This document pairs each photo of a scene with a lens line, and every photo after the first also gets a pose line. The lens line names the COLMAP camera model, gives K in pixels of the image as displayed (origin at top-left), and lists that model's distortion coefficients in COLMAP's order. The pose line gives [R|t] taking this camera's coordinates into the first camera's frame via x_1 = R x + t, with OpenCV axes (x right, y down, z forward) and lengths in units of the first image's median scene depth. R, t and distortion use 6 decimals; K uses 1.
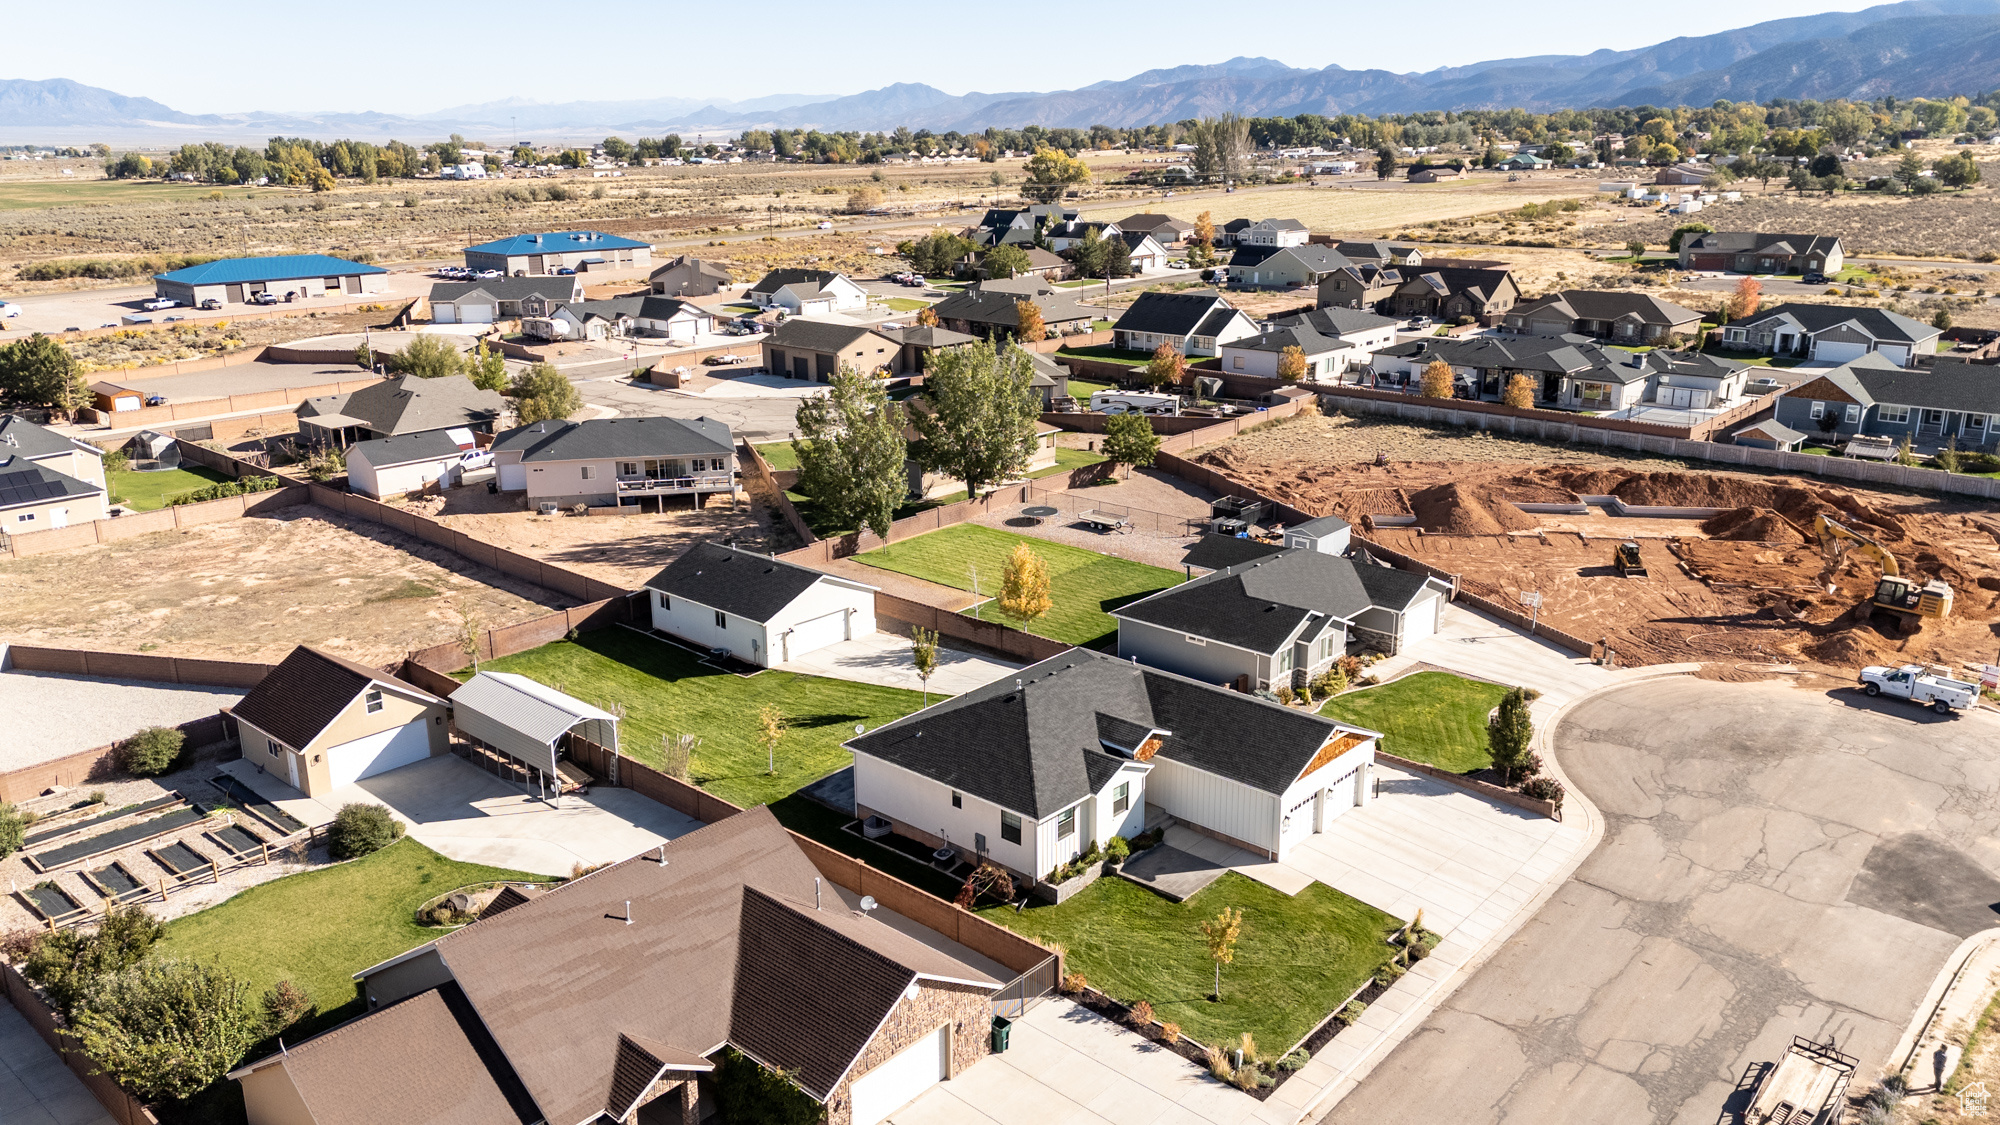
lens RADIAL K [[1458.1, 0, 1002.5], [0, 1458.1, 565.8], [0, 0, 1]] dist [0.085596, -0.077278]
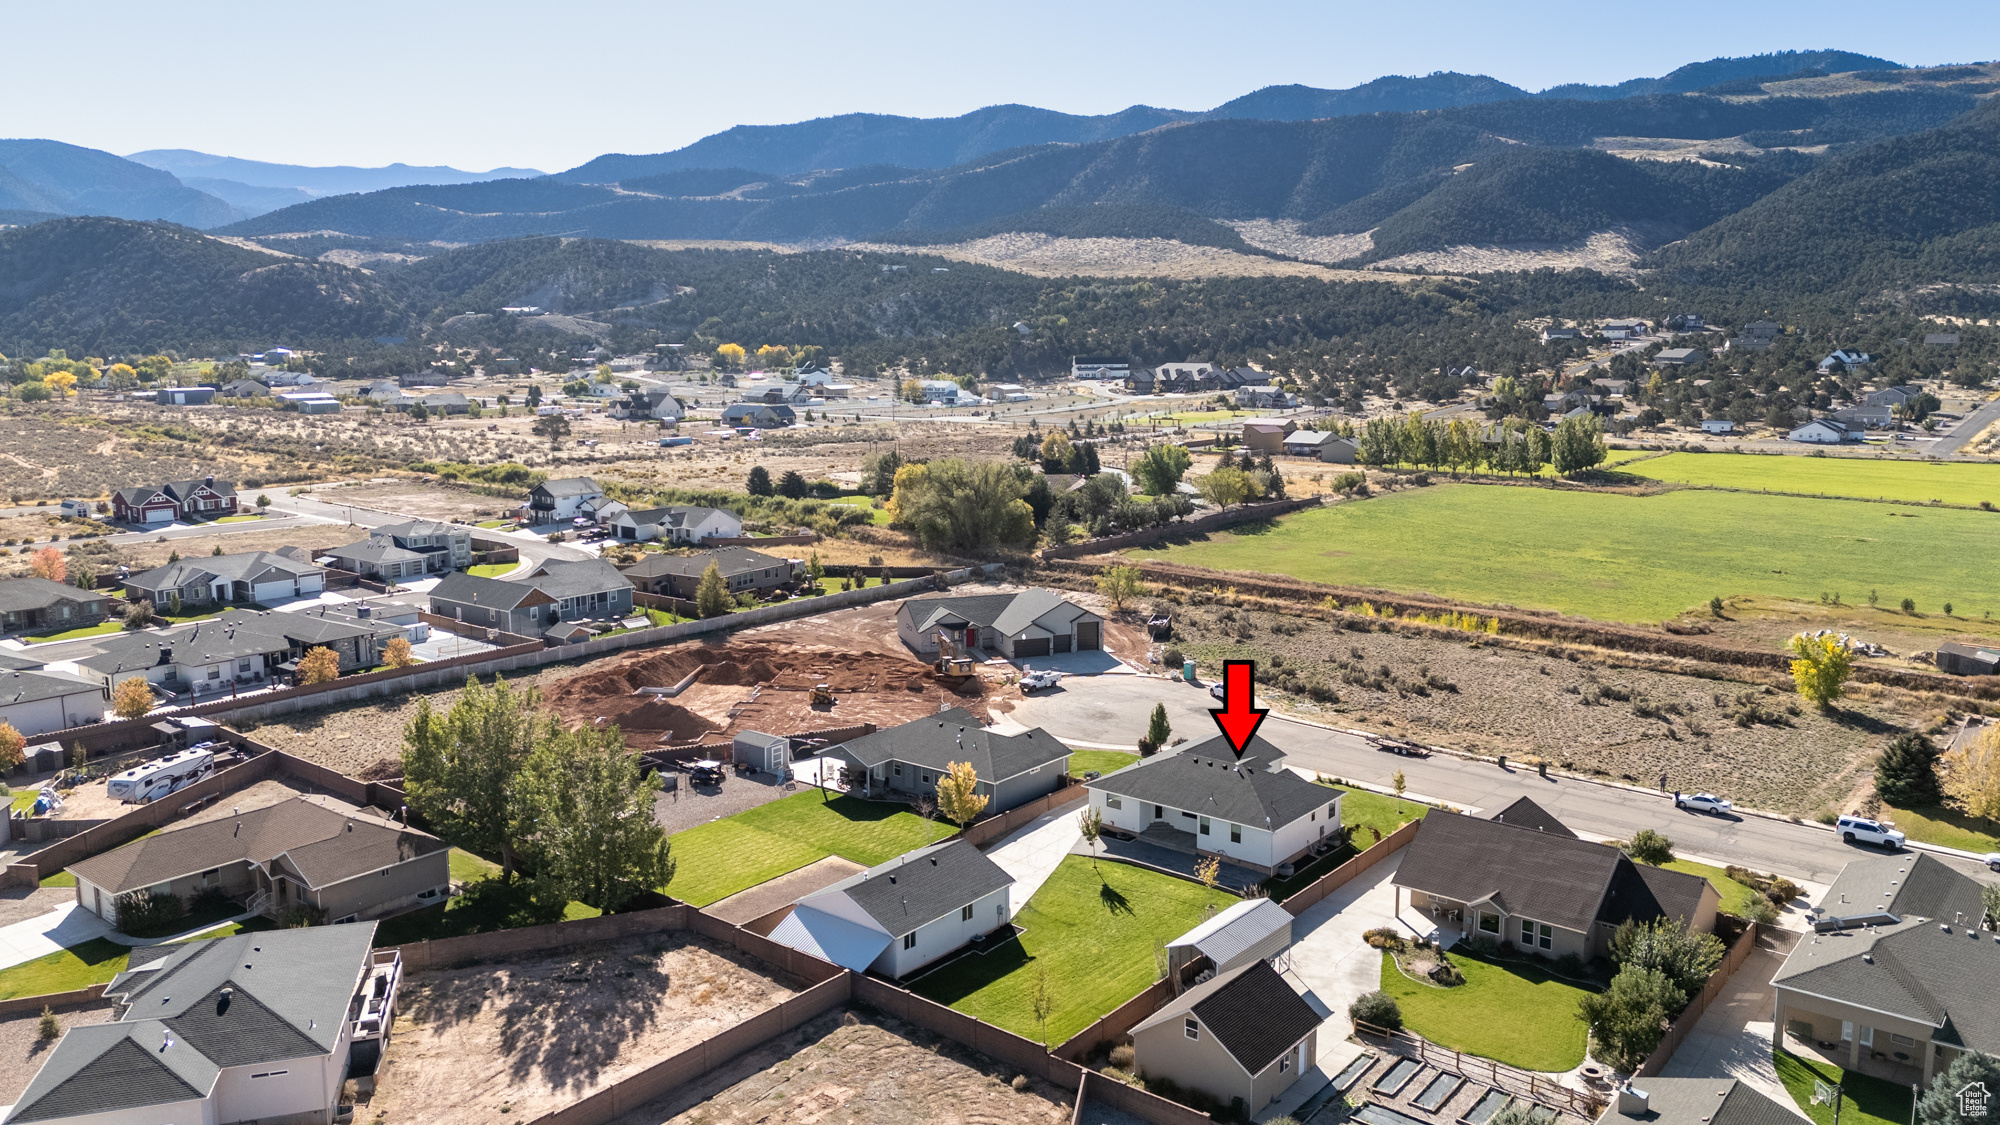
lens RADIAL K [[1458.1, 0, 1005.0], [0, 1458.1, 570.1], [0, 0, 1]] dist [0.085596, -0.077278]
pose [[-0.044401, -0.161398, 0.985890, -0.905217], [0.290904, 0.942009, 0.167316, -0.278069], [-0.955721, 0.294229, 0.005125, 0.659710]]
